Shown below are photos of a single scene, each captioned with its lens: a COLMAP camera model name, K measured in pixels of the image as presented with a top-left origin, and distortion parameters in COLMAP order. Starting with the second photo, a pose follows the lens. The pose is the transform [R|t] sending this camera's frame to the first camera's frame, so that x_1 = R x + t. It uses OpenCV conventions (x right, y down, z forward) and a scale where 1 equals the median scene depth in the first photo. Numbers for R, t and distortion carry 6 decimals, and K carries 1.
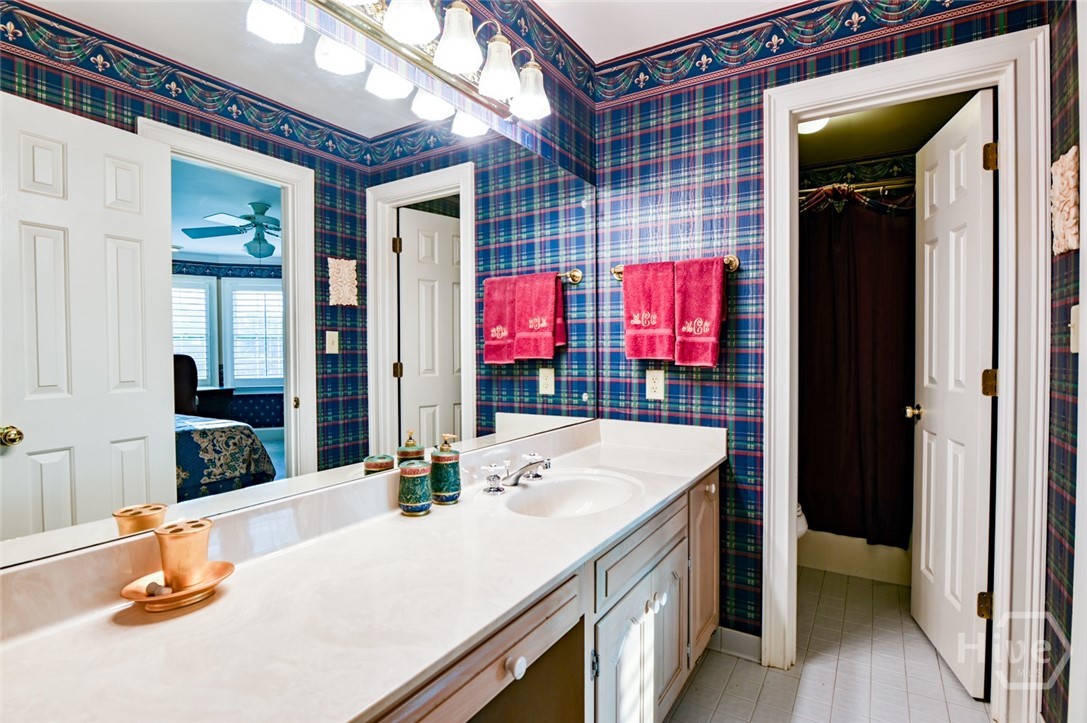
lens RADIAL K [[533.5, 0, 543.5], [0, 533.5, 358.9], [0, 0, 1]] dist [-0.017849, -0.001182]
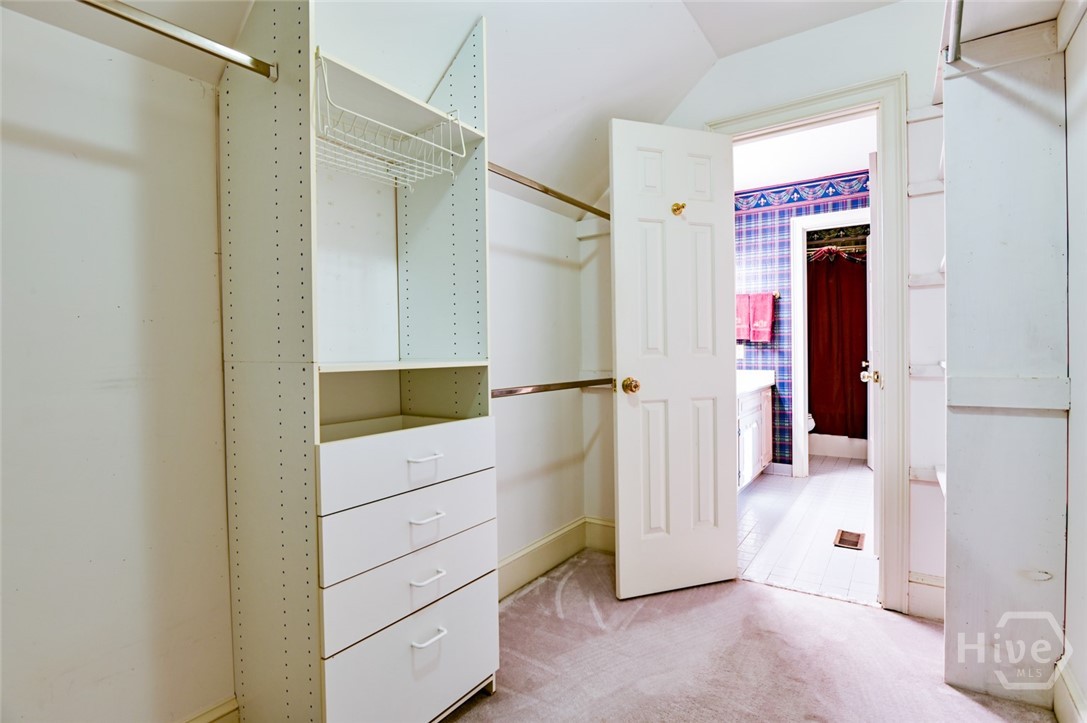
lens RADIAL K [[533.5, 0, 543.8], [0, 533.5, 360.1], [0, 0, 1]] dist [-0.017849, -0.001182]
pose [[0.999203, -0.011266, -0.038293, -0.519685], [0.011328, 0.999935, 0.001383, 0.075754], [0.038275, -0.001816, 0.999266, -1.220177]]
